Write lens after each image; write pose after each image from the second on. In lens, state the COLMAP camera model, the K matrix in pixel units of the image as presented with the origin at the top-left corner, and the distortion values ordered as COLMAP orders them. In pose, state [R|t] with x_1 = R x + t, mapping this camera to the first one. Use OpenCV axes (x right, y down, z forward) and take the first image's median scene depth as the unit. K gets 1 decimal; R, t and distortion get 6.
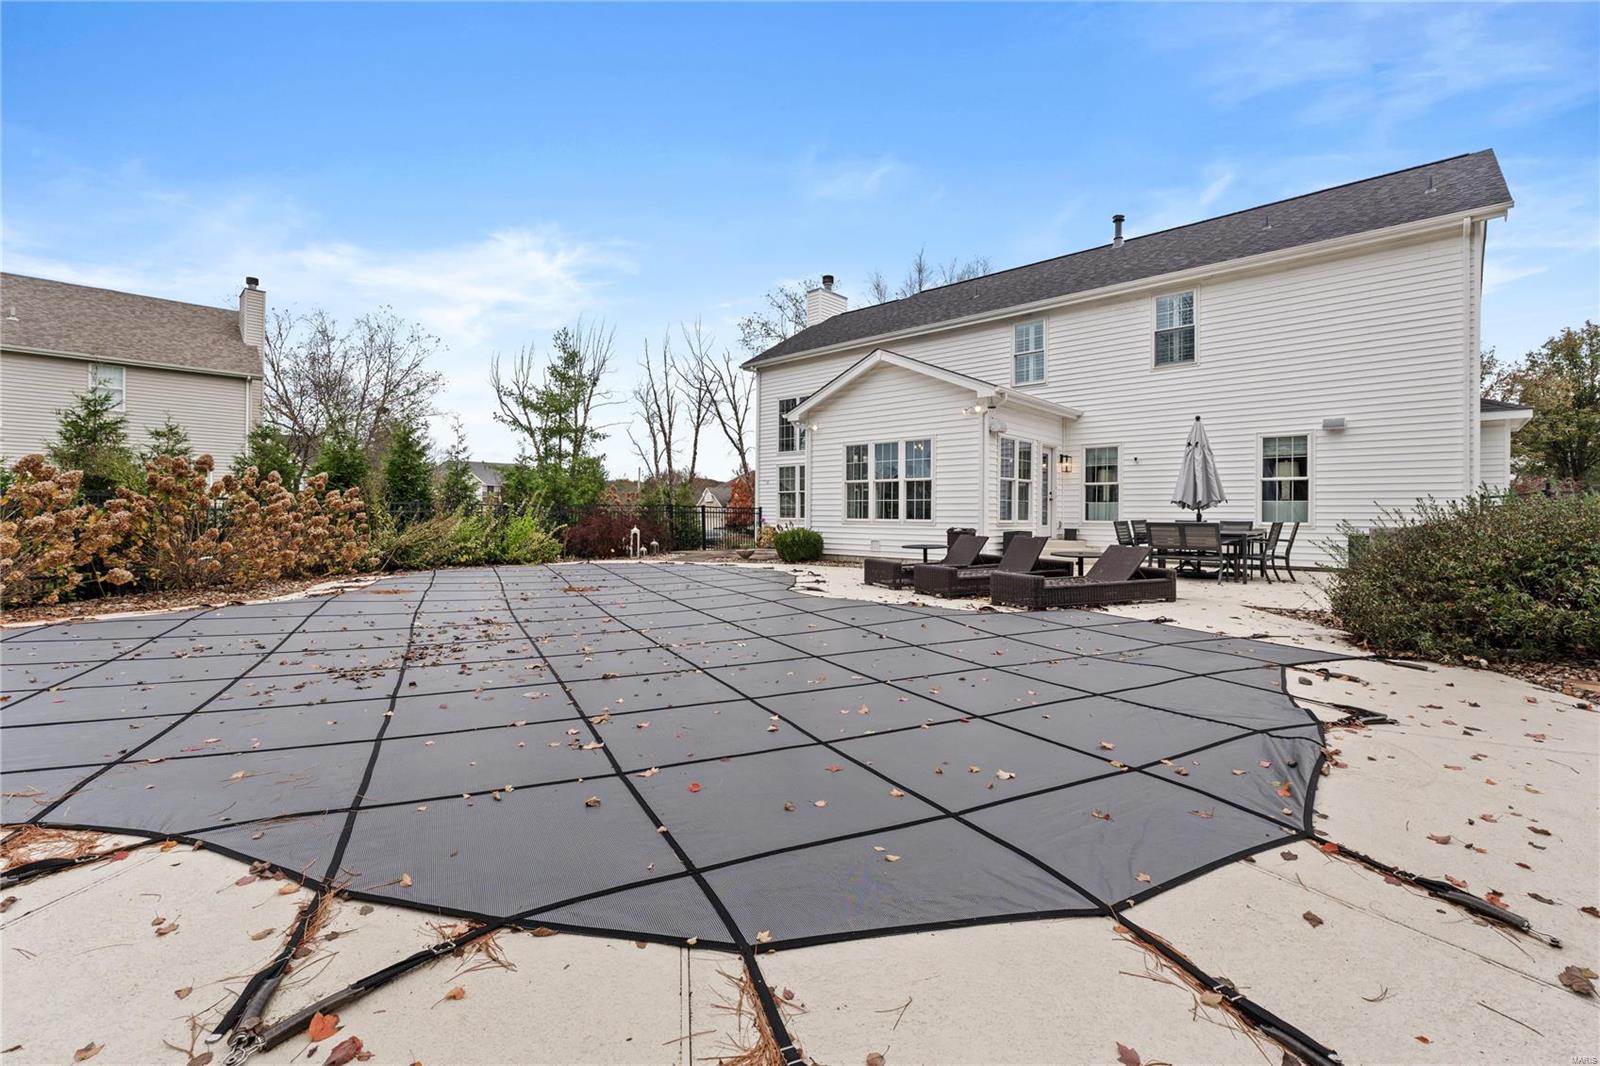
lens RADIAL K [[682.8, 0, 800.0], [0, 682.8, 533.0], [0, 0, 1]] dist [-0.008668, 0.000376]
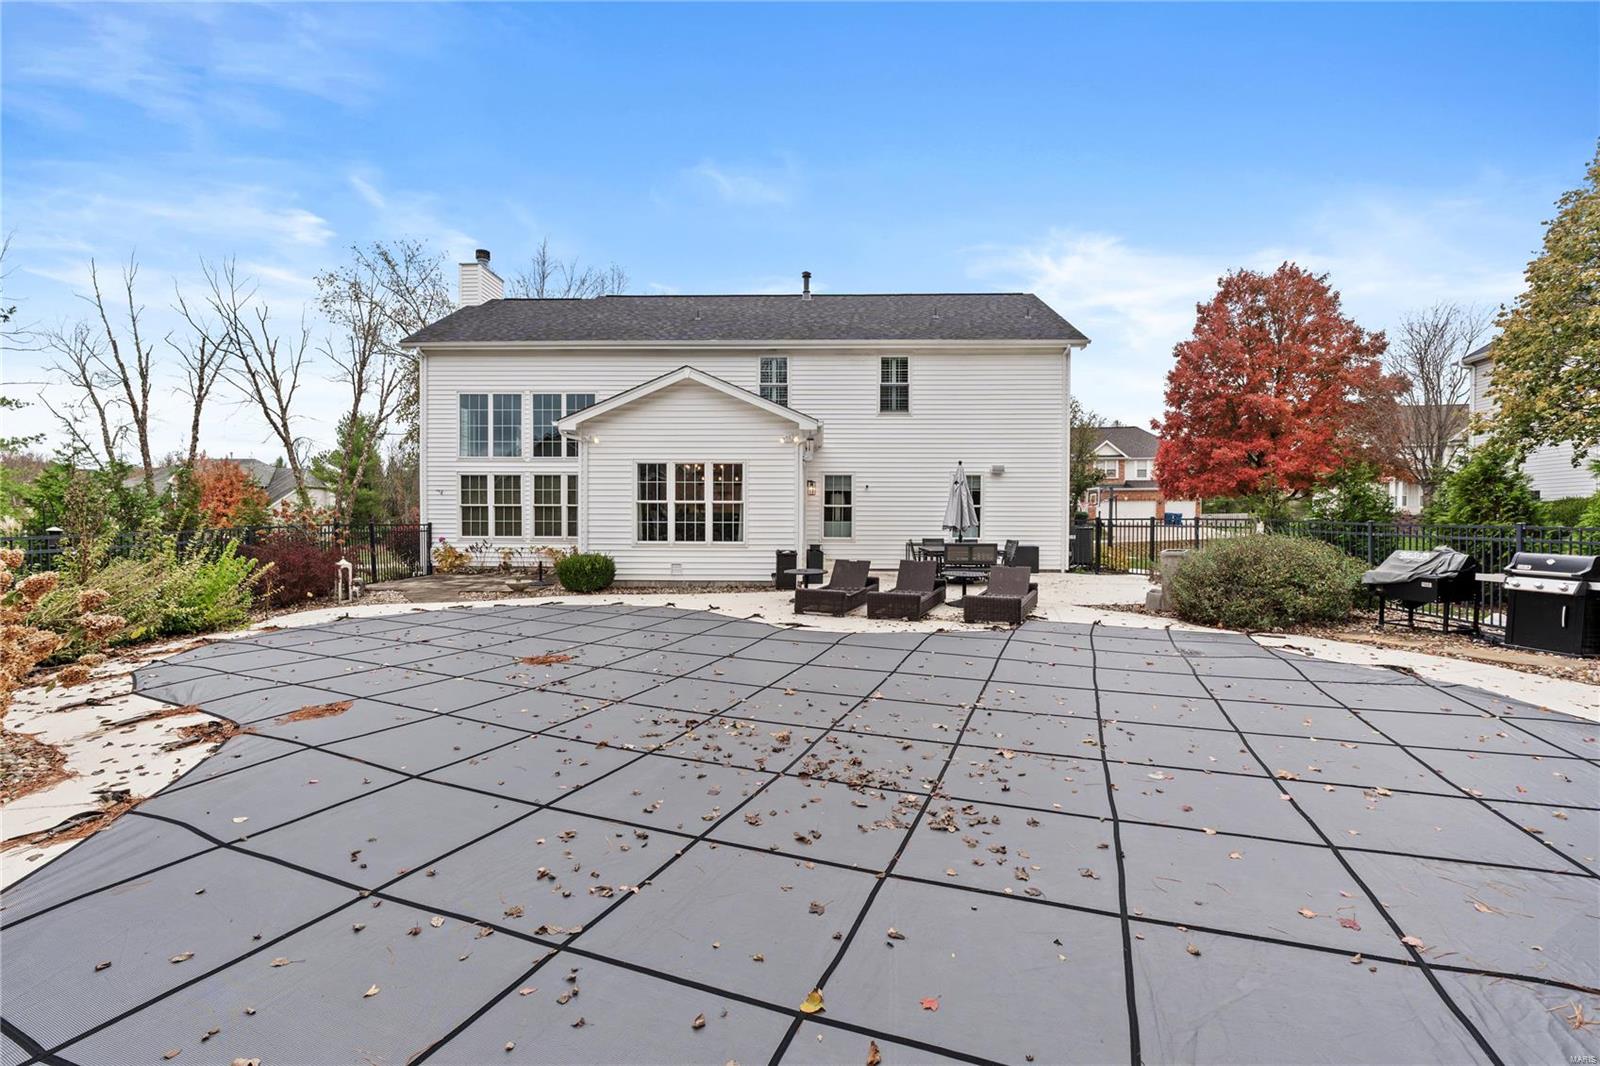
lens RADIAL K [[682.8, 0, 800.0], [0, 682.8, 533.0], [0, 0, 1]] dist [-0.008668, 0.000376]
pose [[0.754956, -0.017865, 0.655532, -0.370740], [0.017629, 0.999820, 0.006945, -0.034747], [-0.655539, 0.006313, 0.755135, 0.153545]]
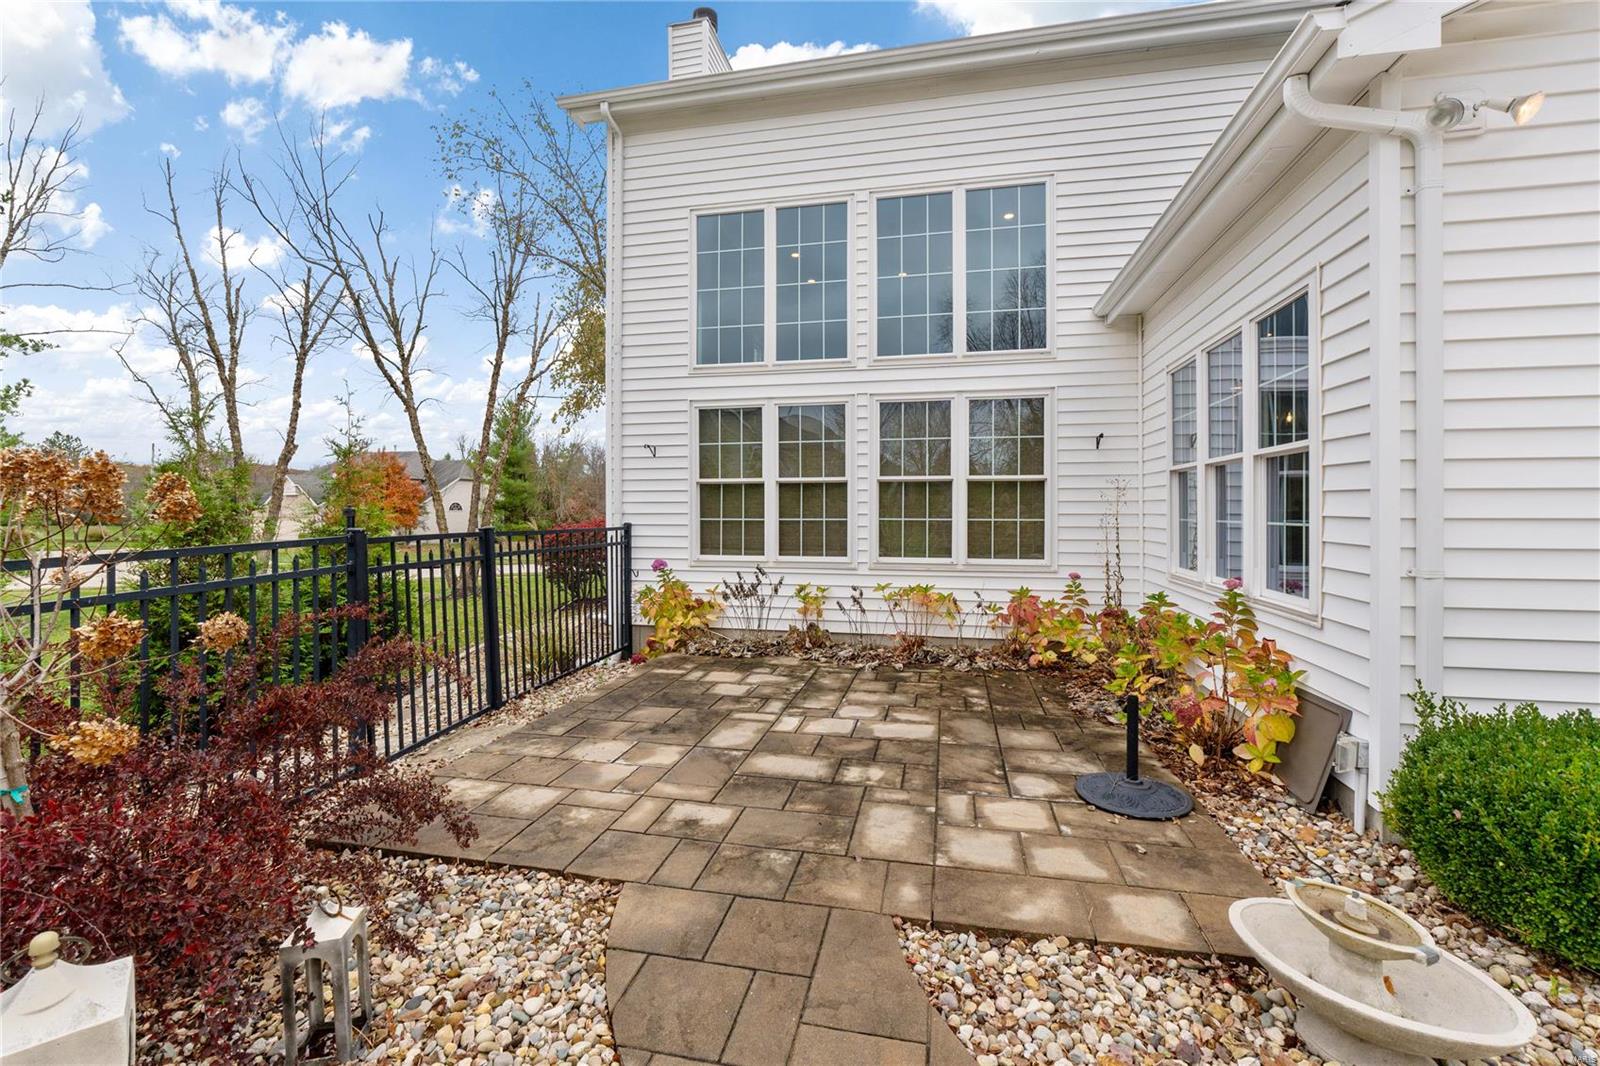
lens RADIAL K [[659.1, 0, 815.3], [0, 659.1, 516.9], [0, 0, 1]] dist [-0.017355, -0.000083]
pose [[0.845856, -0.014471, 0.533215, -0.223287], [0.021393, 0.999748, -0.006803, -0.054089], [-0.532982, 0.017161, 0.845952, 0.976189]]
